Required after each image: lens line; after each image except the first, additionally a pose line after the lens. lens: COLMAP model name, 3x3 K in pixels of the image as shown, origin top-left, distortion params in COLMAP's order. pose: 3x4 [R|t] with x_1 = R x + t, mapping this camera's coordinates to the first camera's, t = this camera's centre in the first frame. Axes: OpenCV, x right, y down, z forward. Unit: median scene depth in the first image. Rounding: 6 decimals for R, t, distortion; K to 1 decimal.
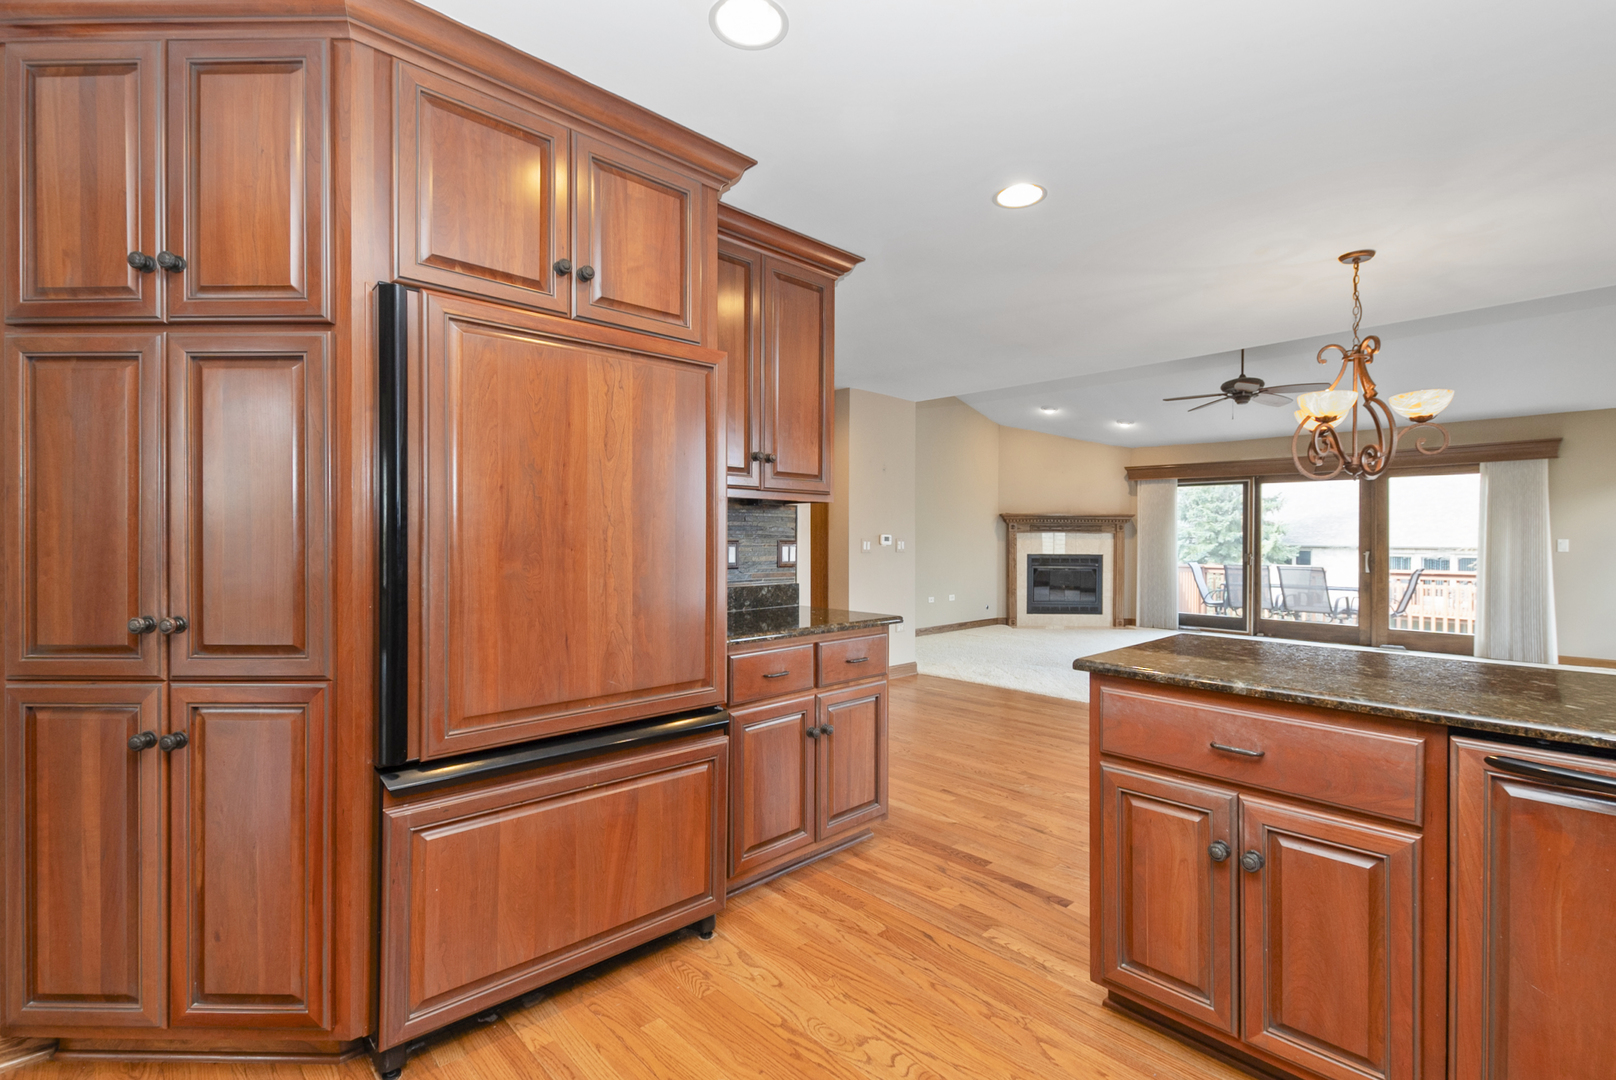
lens RADIAL K [[719.0, 0, 801.7], [0, 719.0, 534.9], [0, 0, 1]] dist [0.010189, -0.003281]
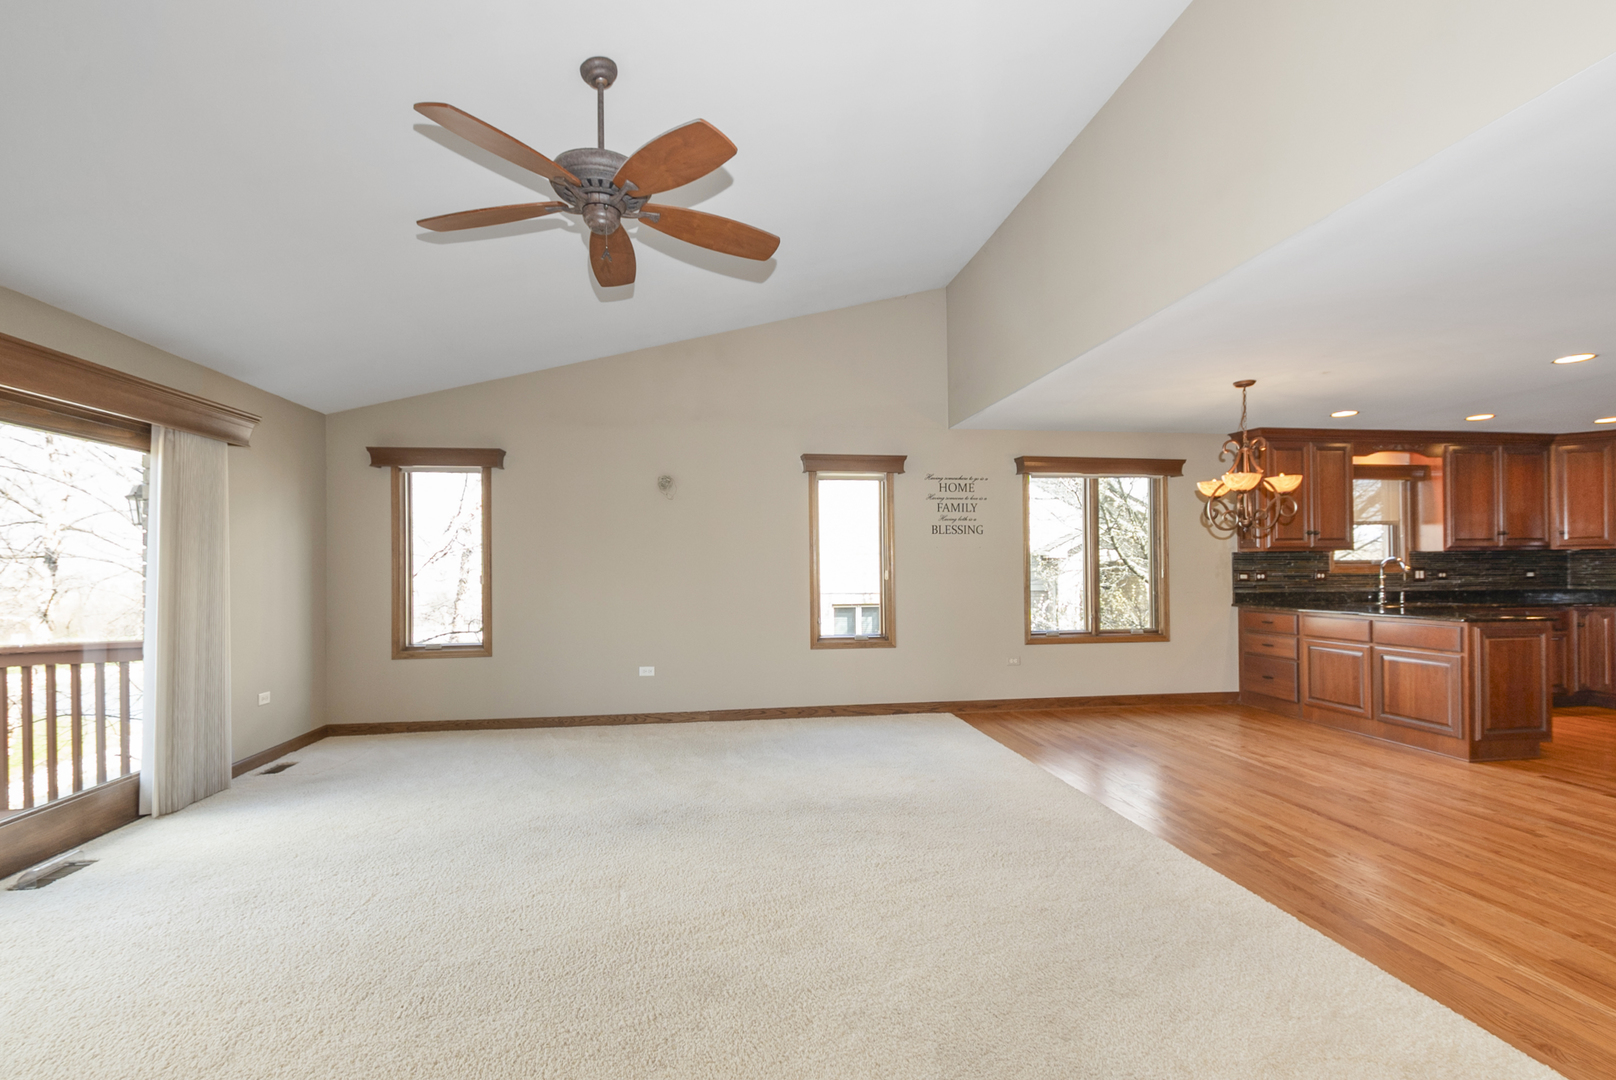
lens RADIAL K [[719.0, 0, 808.1], [0, 719.0, 559.2], [0, 0, 1]] dist [0.010189, -0.003281]
pose [[-0.827288, 0.003976, 0.561764, 0.195133], [0.001196, 0.999985, -0.005317, -0.003597], [-0.561777, -0.003727, -0.827280, 0.796993]]
